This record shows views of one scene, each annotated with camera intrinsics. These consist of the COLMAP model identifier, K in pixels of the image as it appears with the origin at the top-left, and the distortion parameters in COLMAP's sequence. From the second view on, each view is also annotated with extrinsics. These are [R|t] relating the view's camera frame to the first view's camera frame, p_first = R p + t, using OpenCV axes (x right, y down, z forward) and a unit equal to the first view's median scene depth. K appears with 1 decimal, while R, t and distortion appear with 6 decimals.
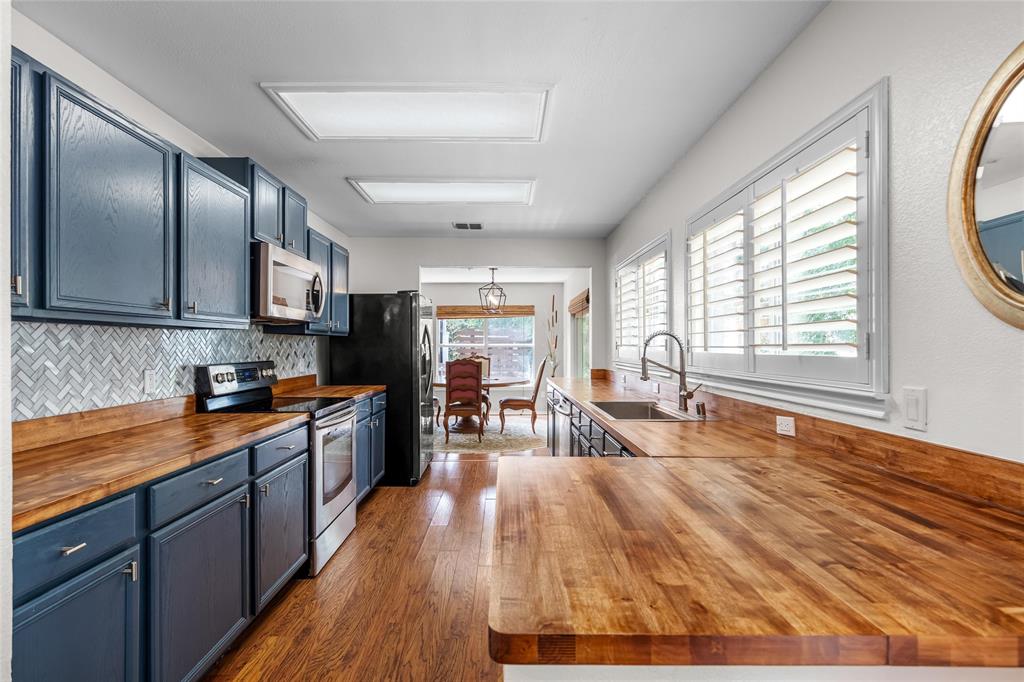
lens RADIAL K [[504.5, 0, 510.6], [0, 504.5, 344.1], [0, 0, 1]] dist [0.005221, -0.000178]
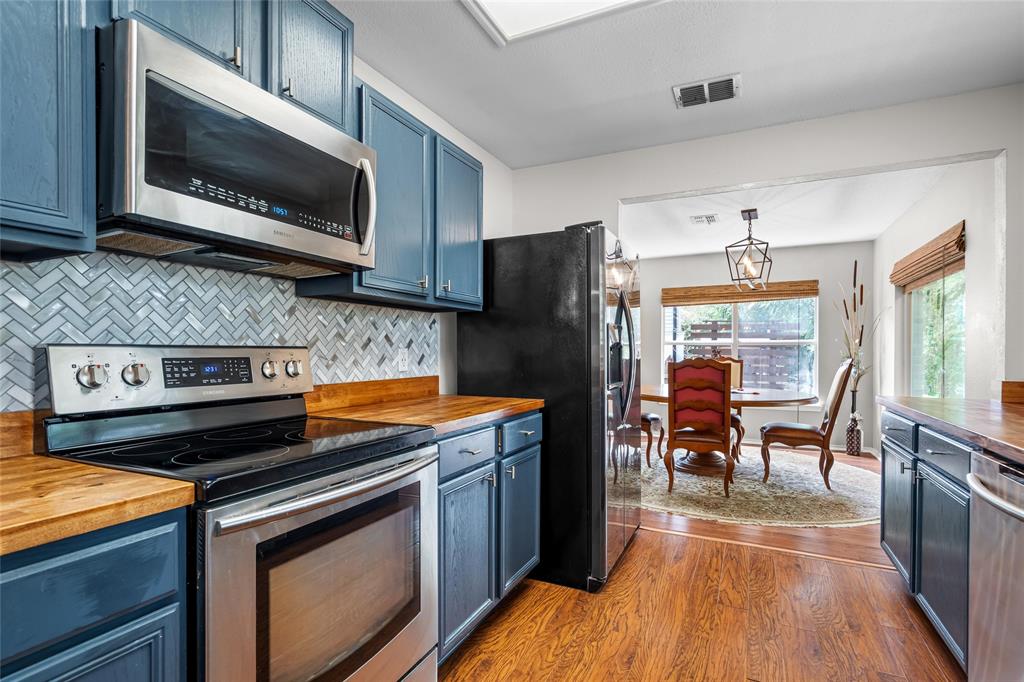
lens RADIAL K [[504.5, 0, 503.8], [0, 504.5, 353.9], [0, 0, 1]] dist [0.005221, -0.000178]
pose [[0.890814, 0.002804, -0.454360, -0.024157], [-0.000552, 0.999987, 0.005090, 0.019873], [0.454368, -0.004284, 0.890804, 0.333204]]
